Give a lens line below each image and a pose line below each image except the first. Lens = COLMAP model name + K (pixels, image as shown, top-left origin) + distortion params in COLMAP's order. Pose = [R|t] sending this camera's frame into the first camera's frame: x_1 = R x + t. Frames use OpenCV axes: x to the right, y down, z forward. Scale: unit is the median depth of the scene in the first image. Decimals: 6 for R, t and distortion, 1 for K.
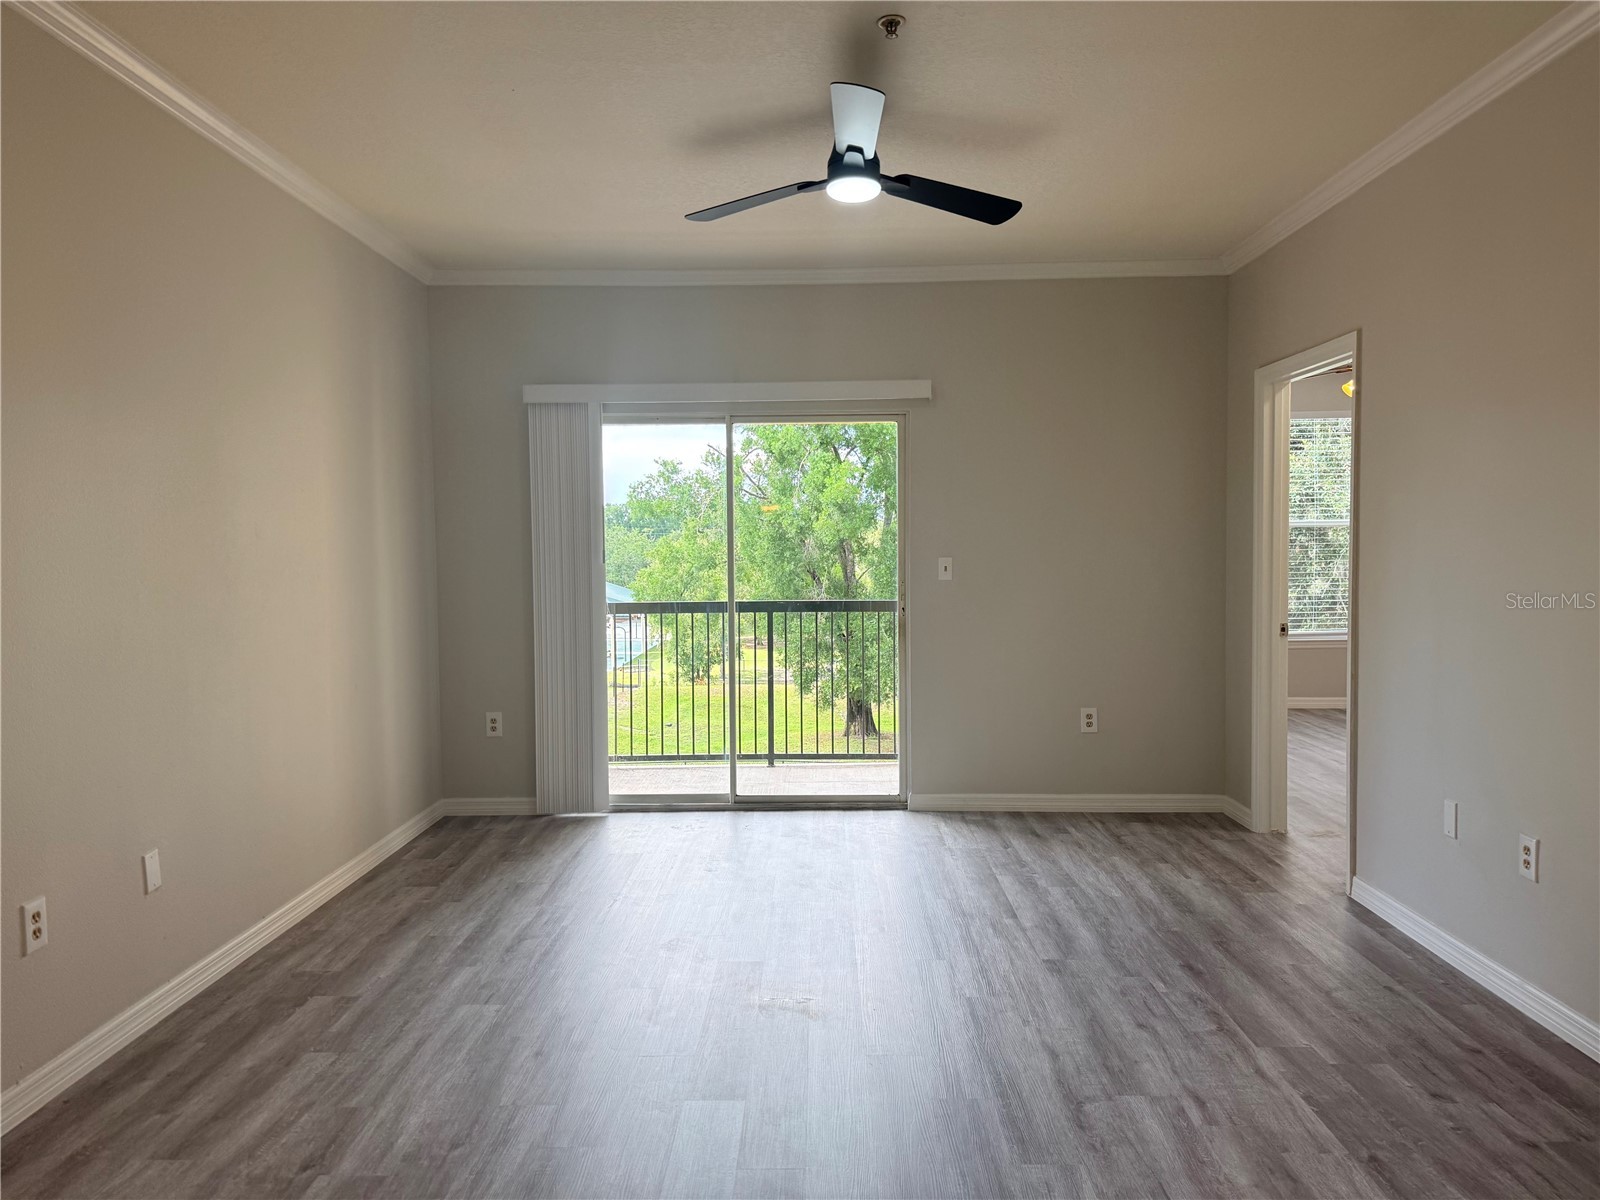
lens RADIAL K [[1137.7, 0, 801.7], [0, 1137.7, 597.8], [0, 0, 1]] dist [0.000462, -0.001363]
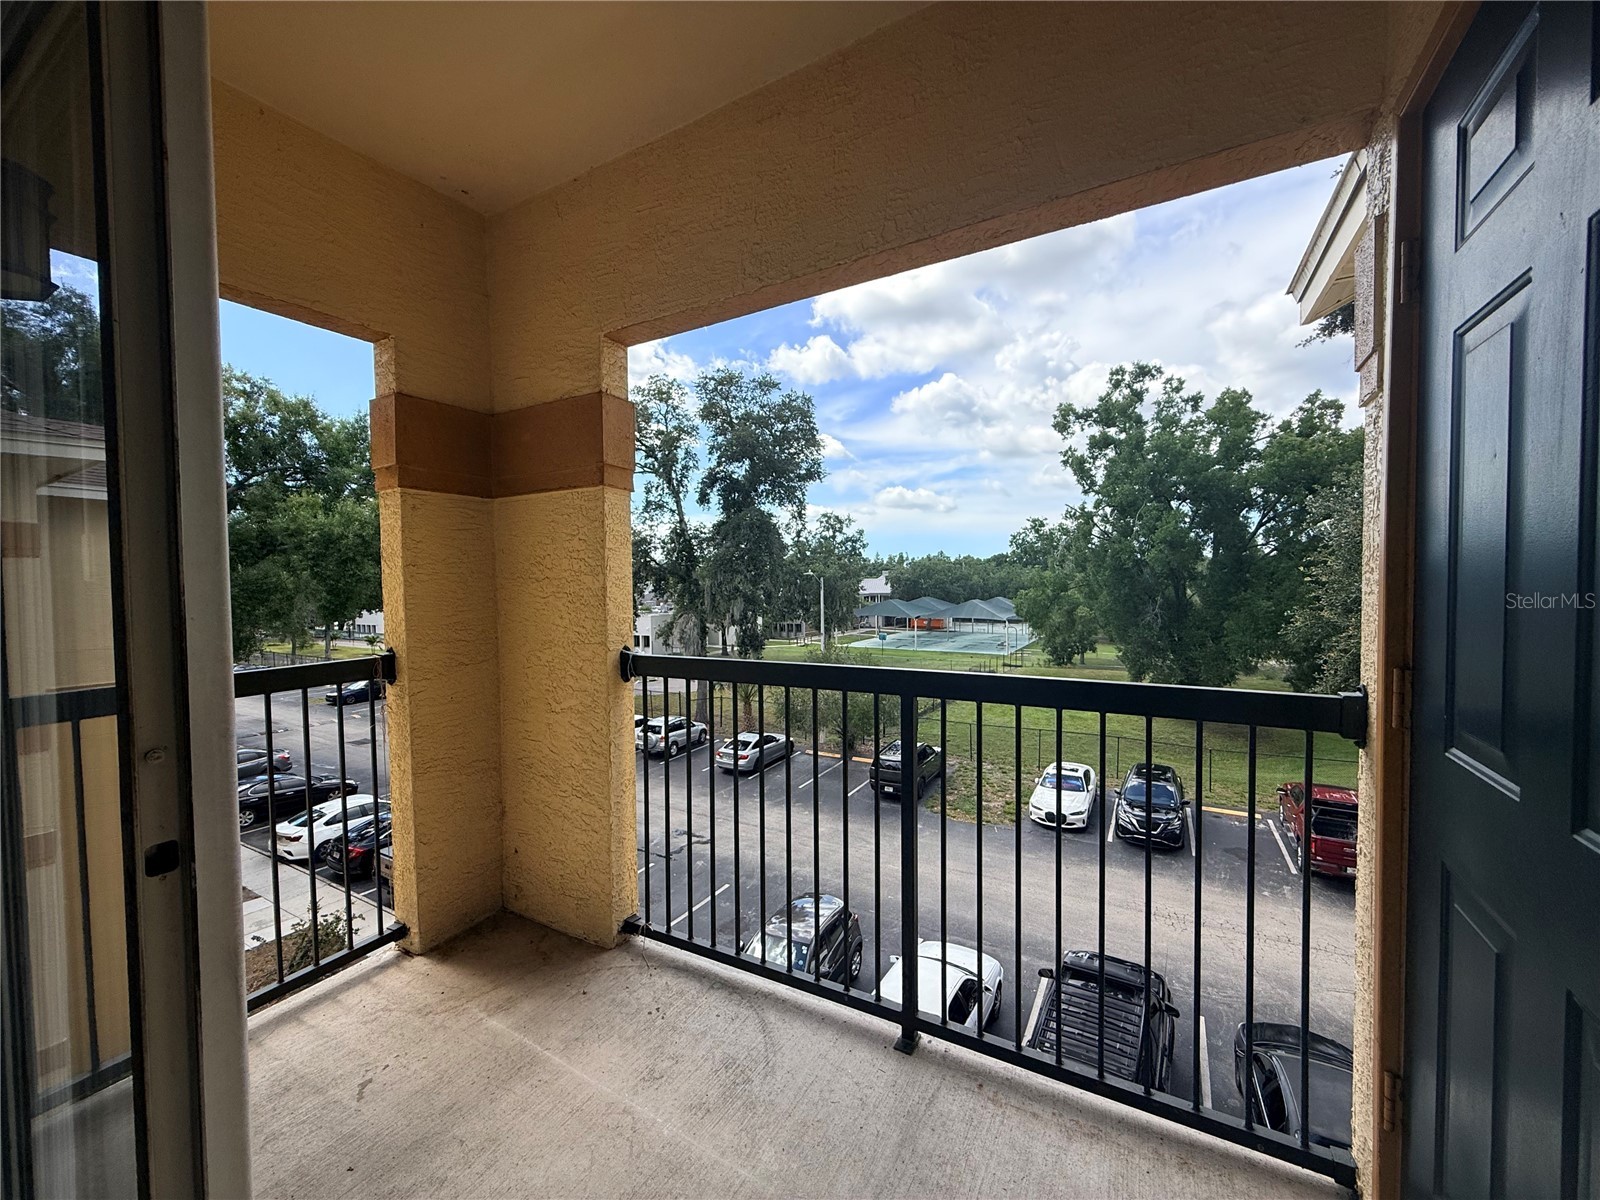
lens RADIAL K [[637.5, 0, 797.7], [0, 637.5, 598.6], [0, 0, 1]] dist [0.002081, -0.000827]
pose [[0.875652, 0.003635, -0.482929, 0.010447], [-0.009569, 0.999906, -0.009824, -0.005331], [0.482848, 0.013223, 0.875604, 0.135150]]
